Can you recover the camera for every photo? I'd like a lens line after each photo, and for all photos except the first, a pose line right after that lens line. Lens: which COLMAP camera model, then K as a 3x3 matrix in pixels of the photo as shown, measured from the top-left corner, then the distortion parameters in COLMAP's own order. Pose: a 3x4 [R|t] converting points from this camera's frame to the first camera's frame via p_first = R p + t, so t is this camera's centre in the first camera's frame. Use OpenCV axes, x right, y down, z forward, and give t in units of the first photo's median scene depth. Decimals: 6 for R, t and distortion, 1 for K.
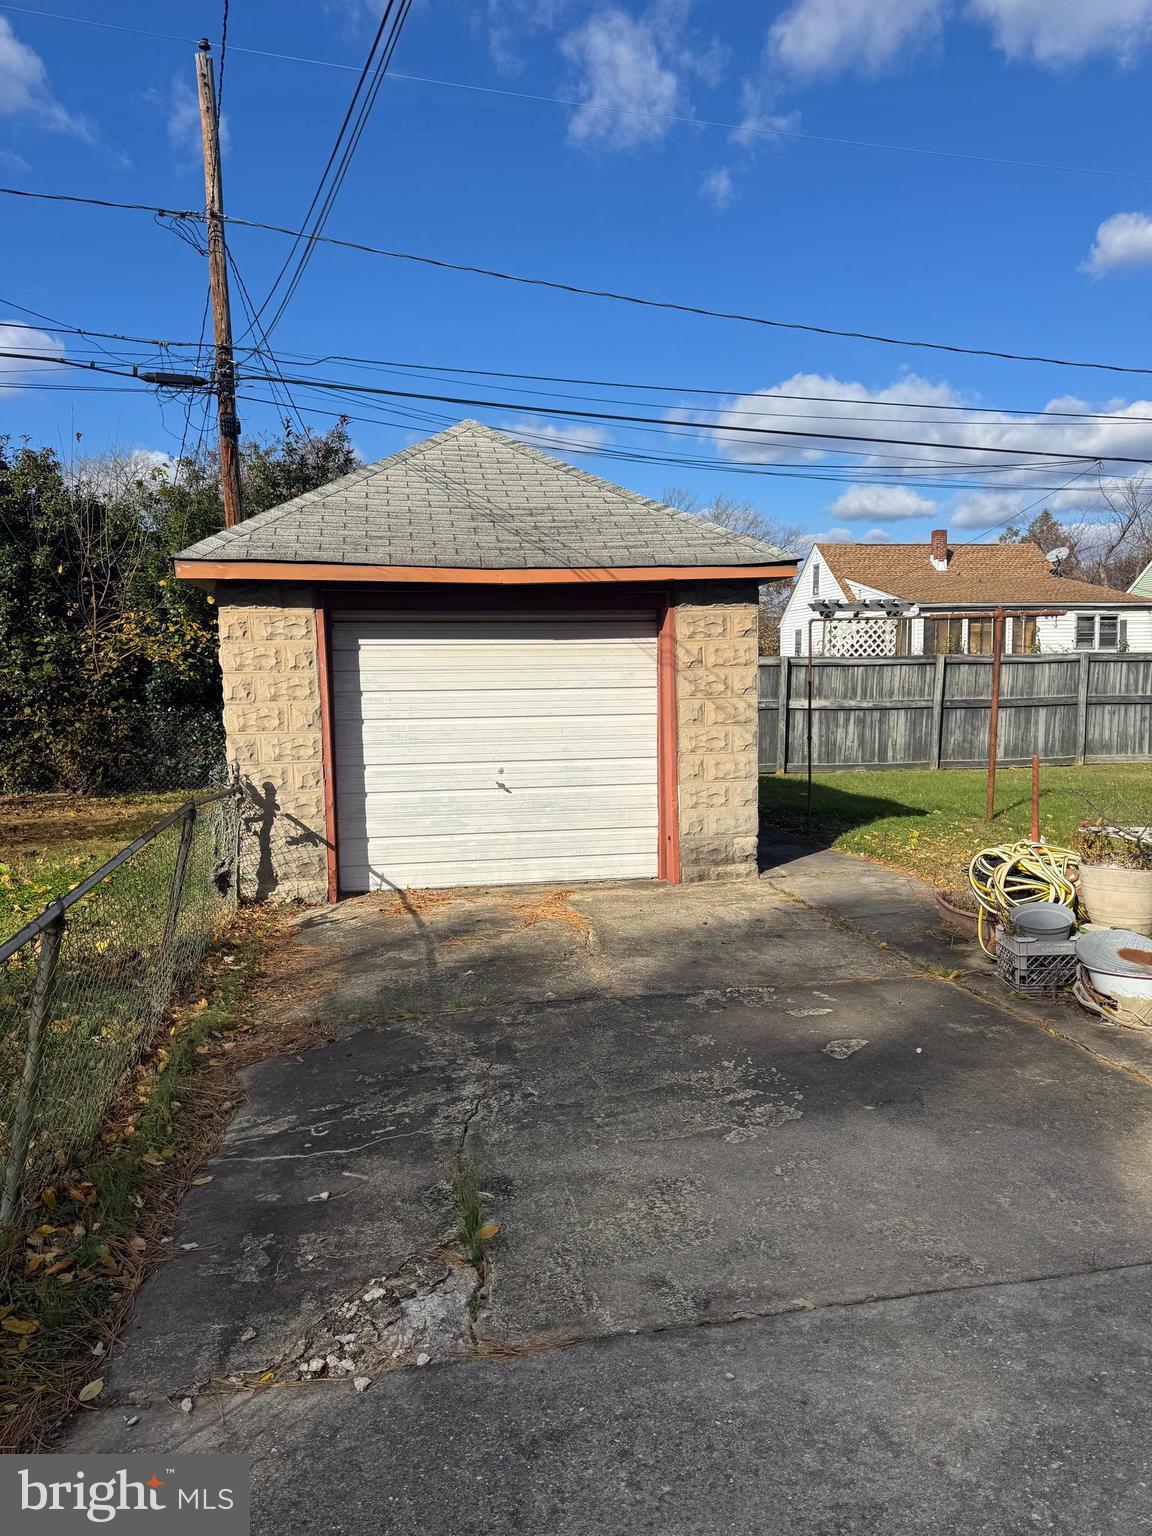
lens RADIAL K [[1066.3, 0, 623.0], [0, 1066.3, 768.0], [0, 0, 1]] dist [0.052576, 0.000171]
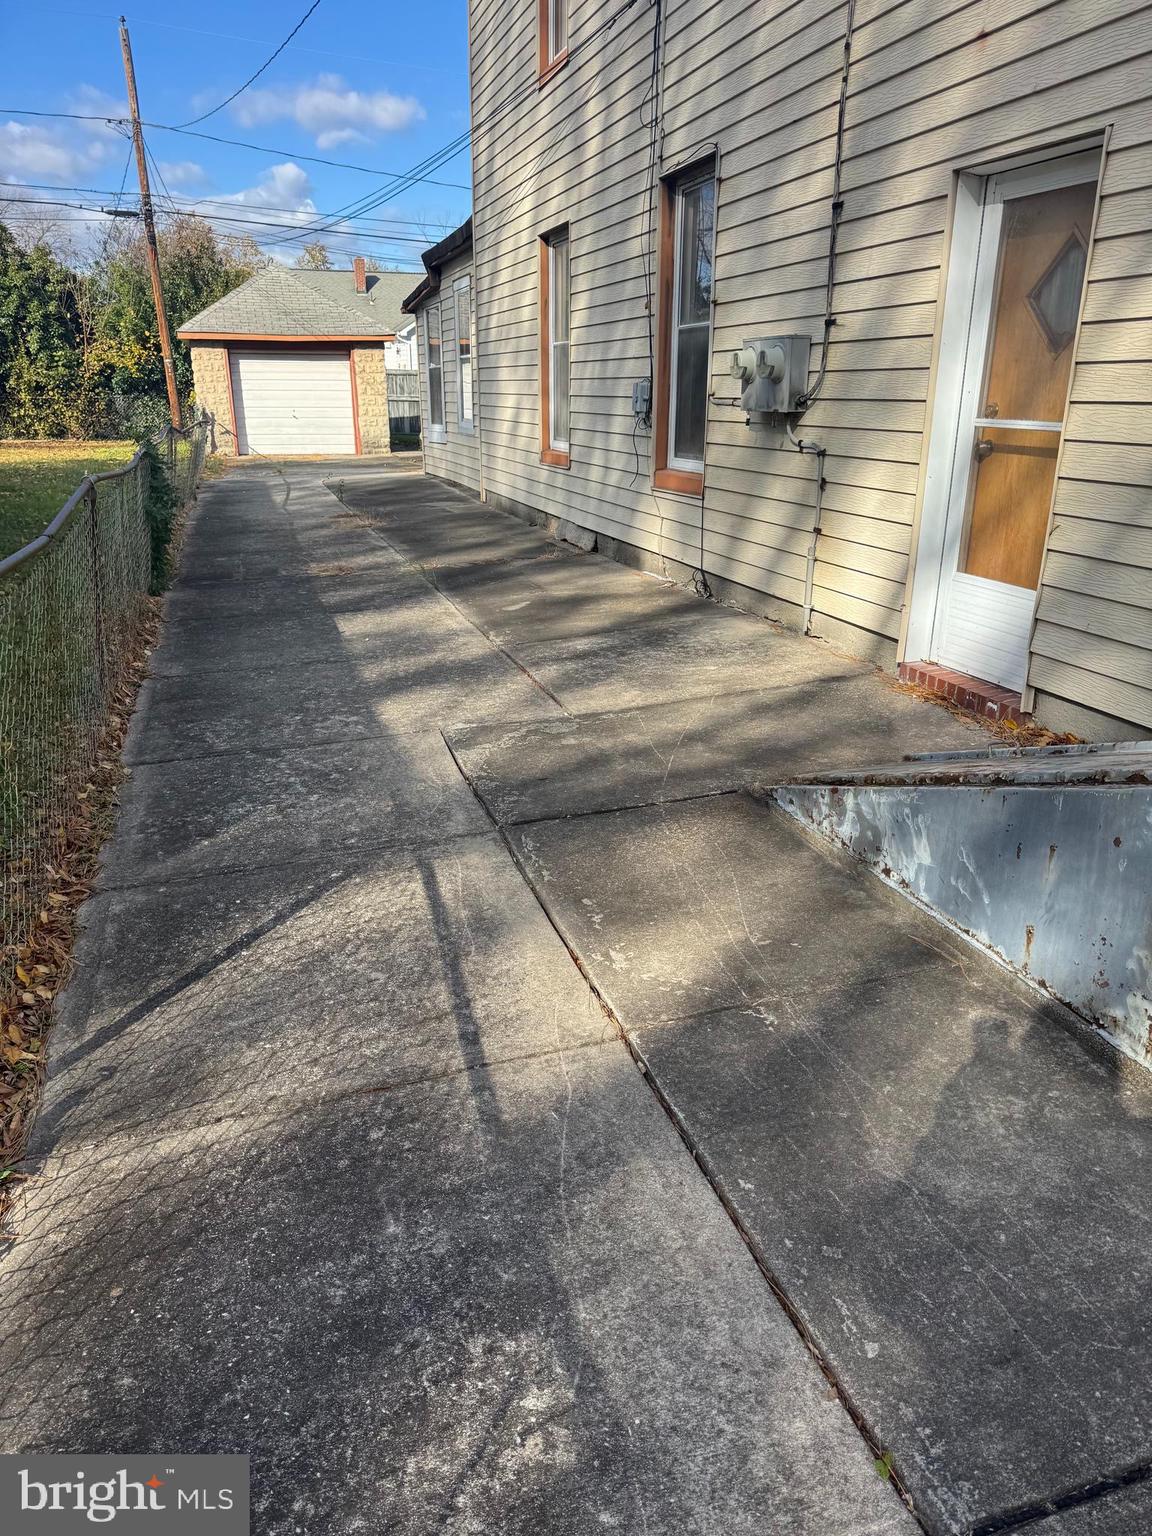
lens RADIAL K [[1067.2, 0, 576.0], [0, 1067.2, 768.0], [0, 0, 1]] dist [0.009911, 0.002948]
pose [[0.995798, -0.015824, 0.090205, 0.354636], [-0.007220, 0.968330, 0.249570, 0.204003], [-0.091297, -0.249172, 0.964146, -2.002825]]
